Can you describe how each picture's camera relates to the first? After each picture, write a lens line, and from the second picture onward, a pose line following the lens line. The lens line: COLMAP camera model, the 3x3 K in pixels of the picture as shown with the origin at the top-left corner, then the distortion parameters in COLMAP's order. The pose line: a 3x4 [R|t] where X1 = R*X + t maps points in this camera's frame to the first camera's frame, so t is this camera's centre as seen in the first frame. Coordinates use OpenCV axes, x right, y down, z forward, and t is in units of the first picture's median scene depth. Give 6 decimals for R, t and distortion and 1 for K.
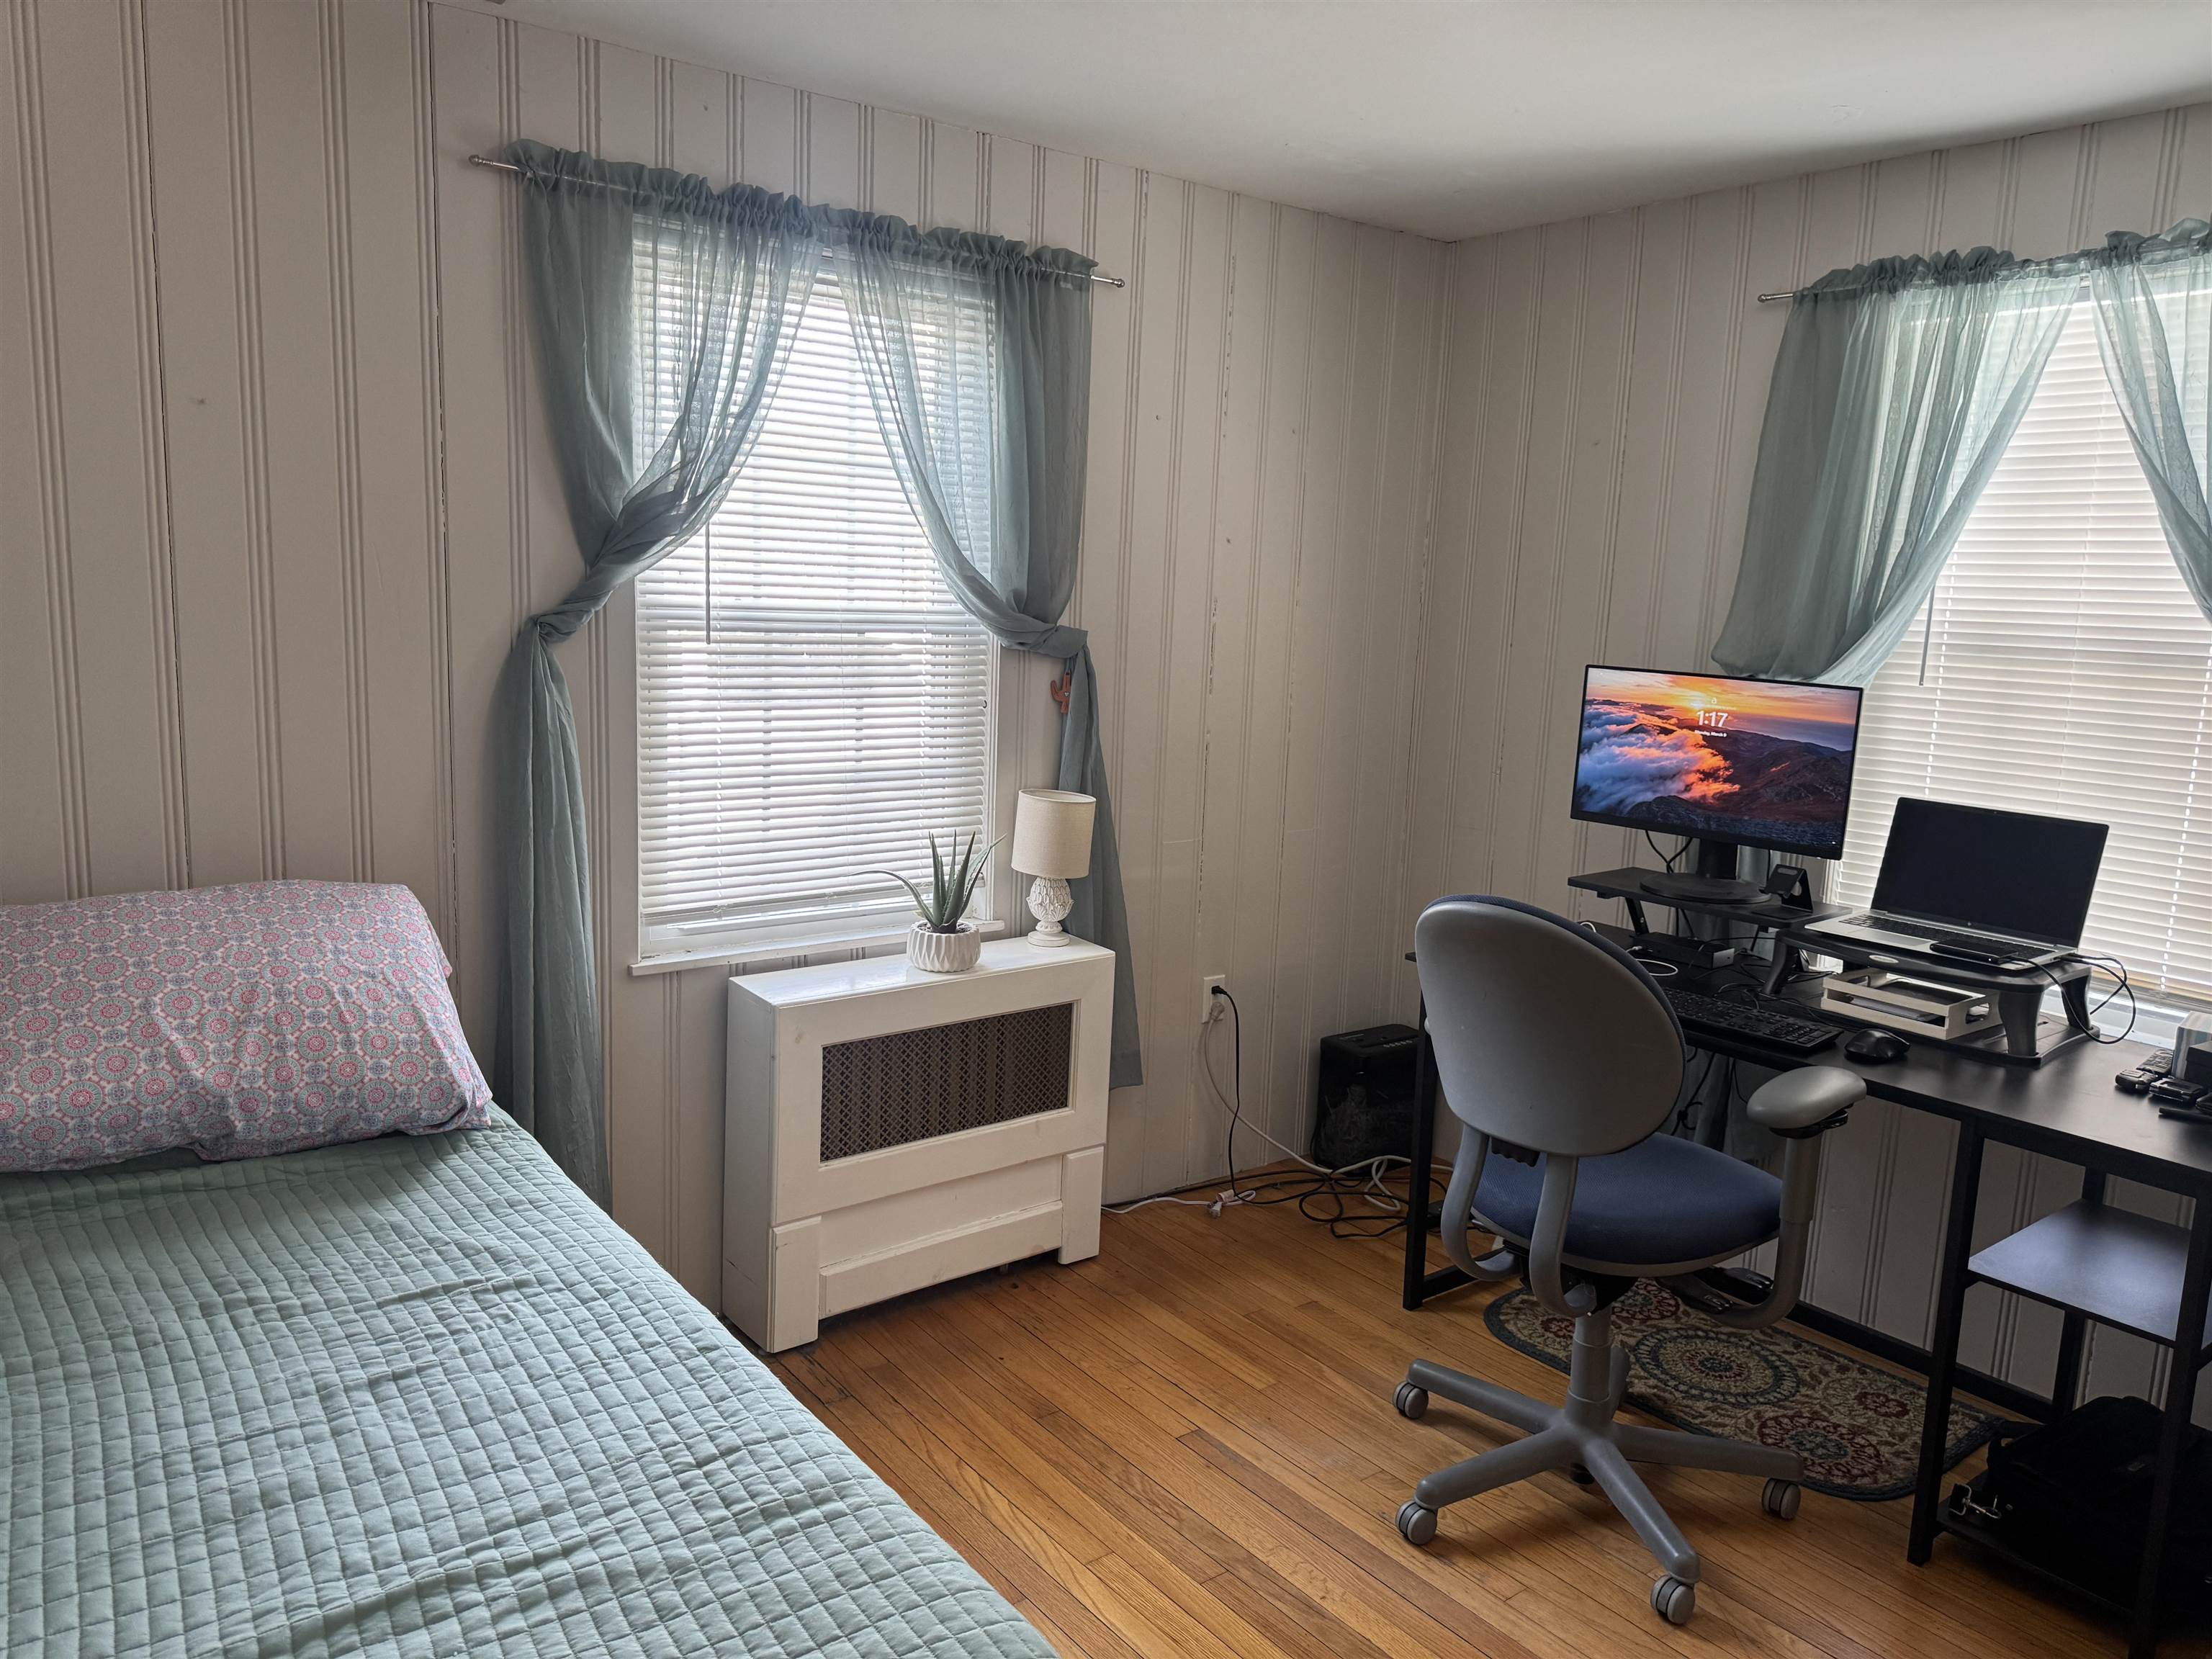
lens RADIAL K [[1543.5, 0, 1099.7], [0, 1543.5, 831.9], [0, 0, 1]] dist [0.119544, -0.147085]
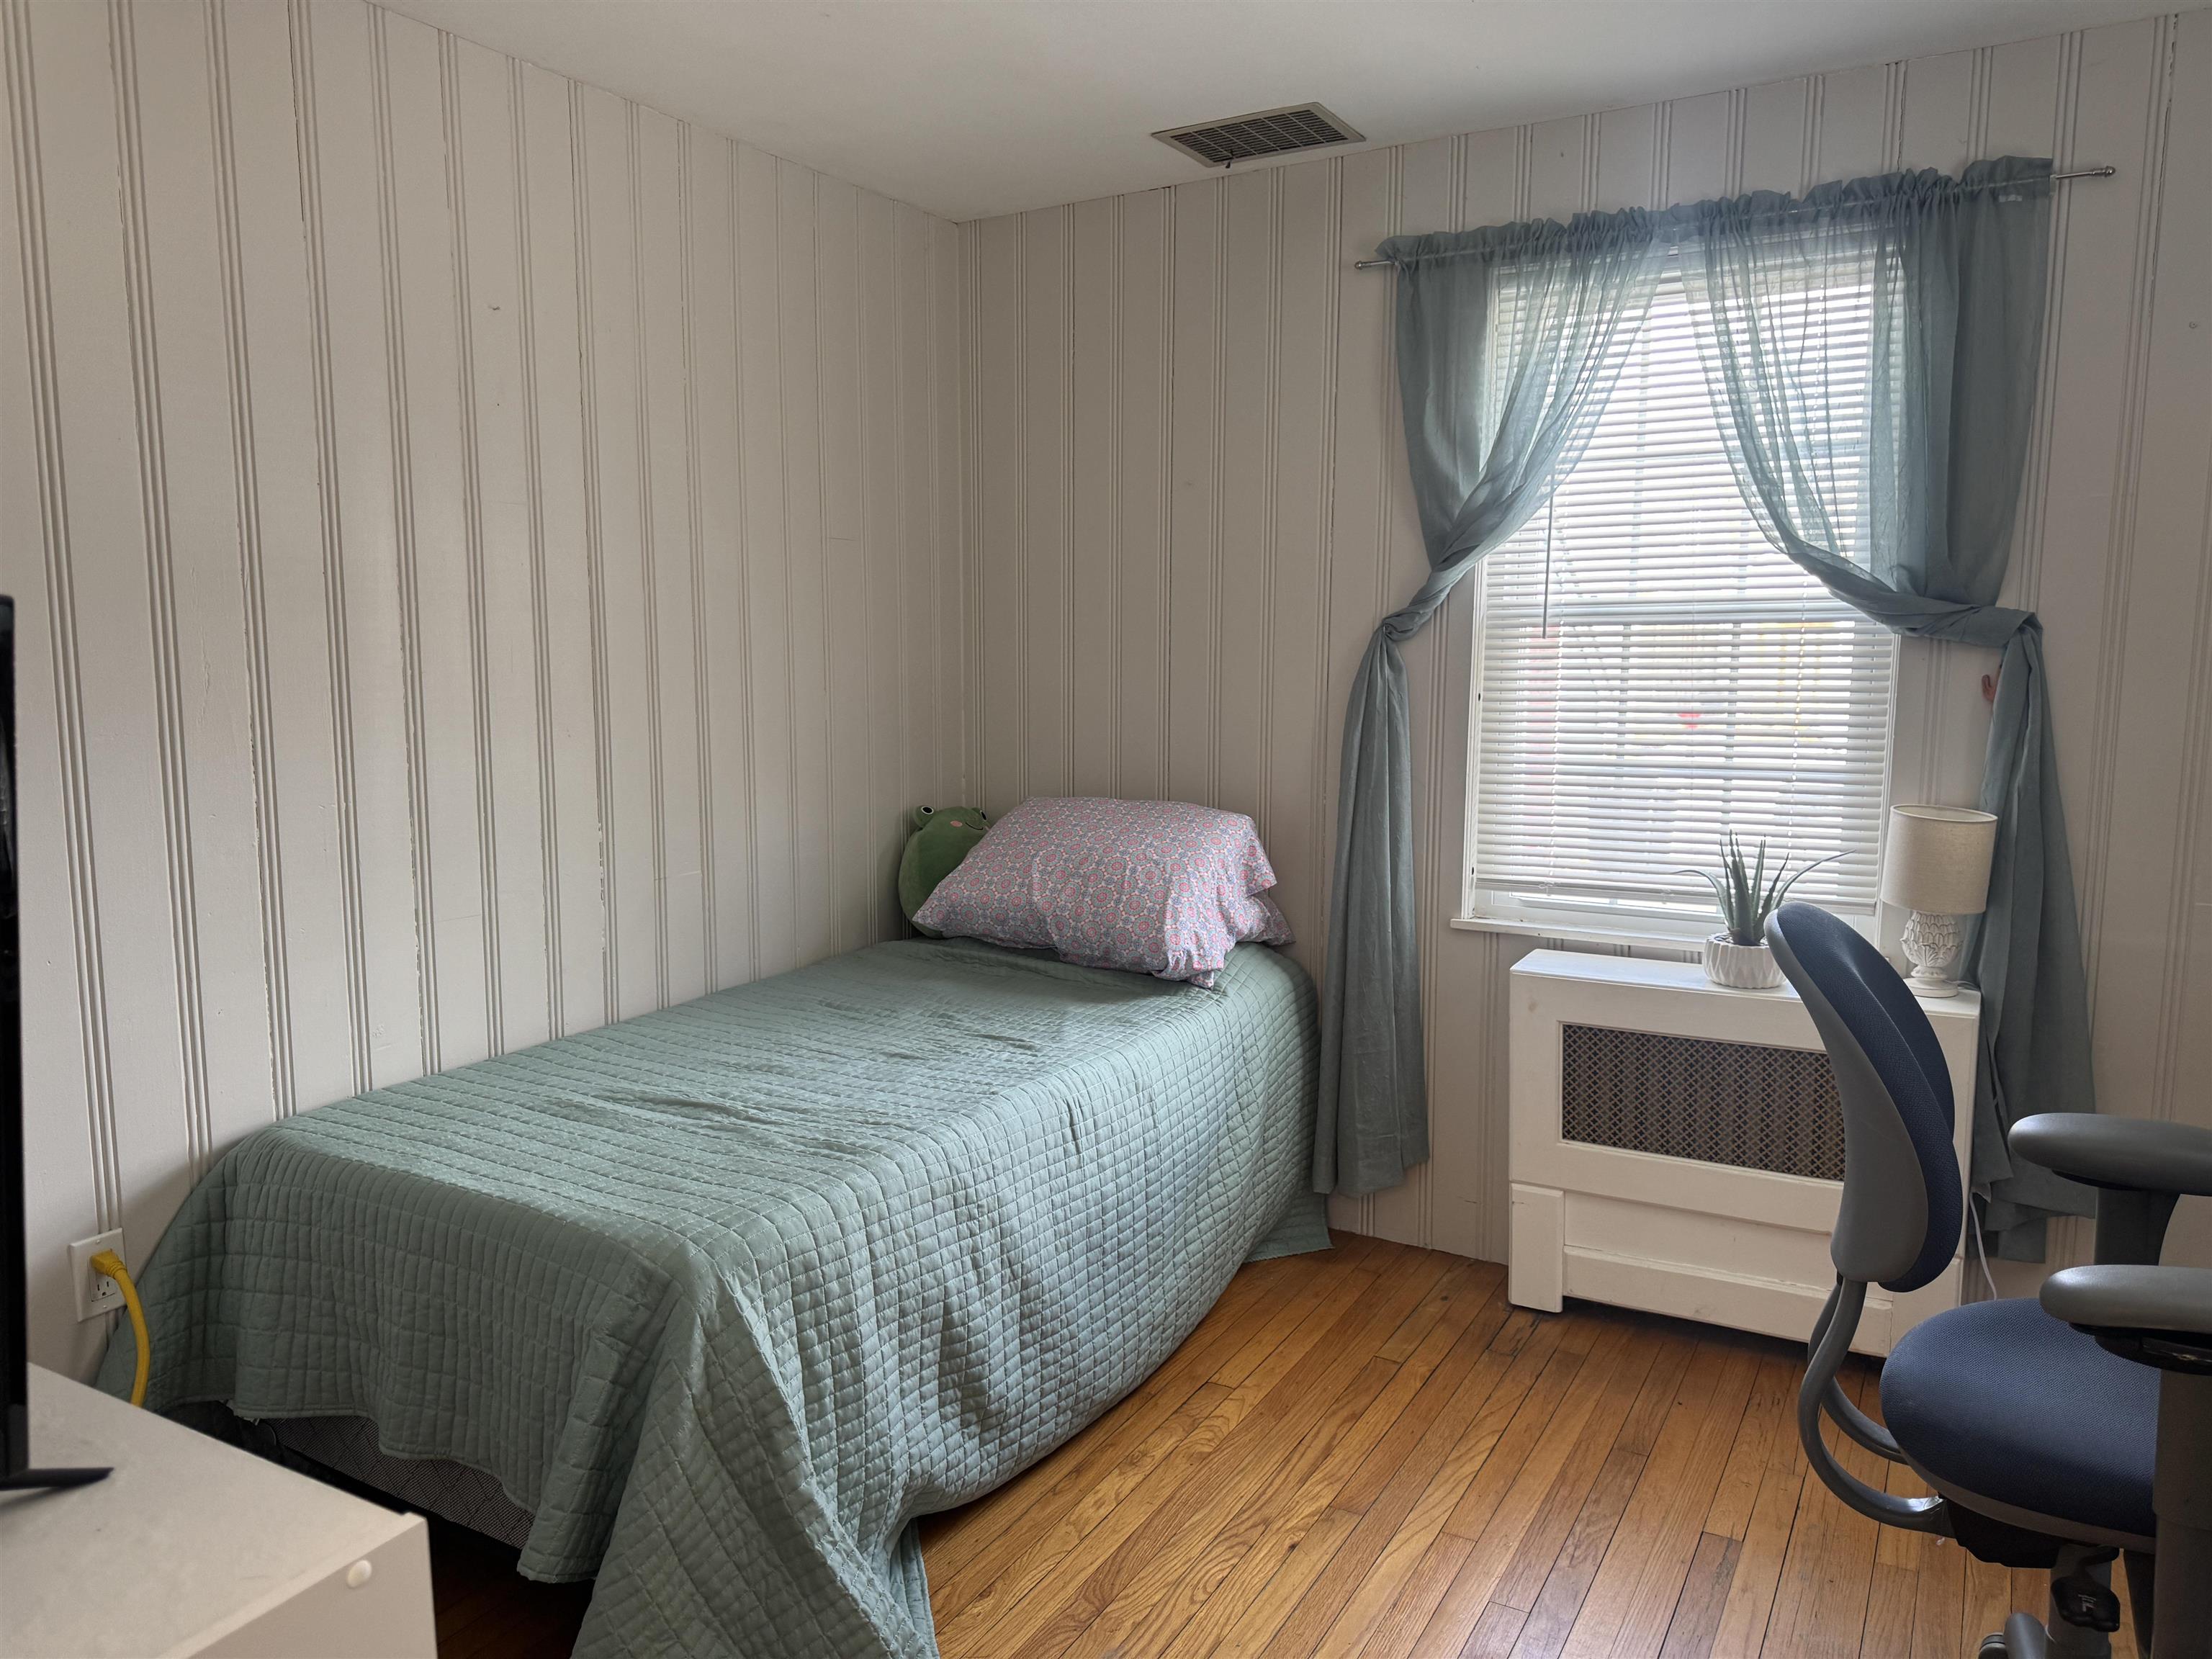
lens RADIAL K [[1543.5, 0, 1099.7], [0, 1543.5, 831.9], [0, 0, 1]] dist [0.119544, -0.147085]
pose [[0.410505, 0.081332, -0.908224, 0.634539], [-0.129749, 0.991090, 0.030108, 0.020983], [0.902580, 0.105482, 0.417400, 0.280487]]
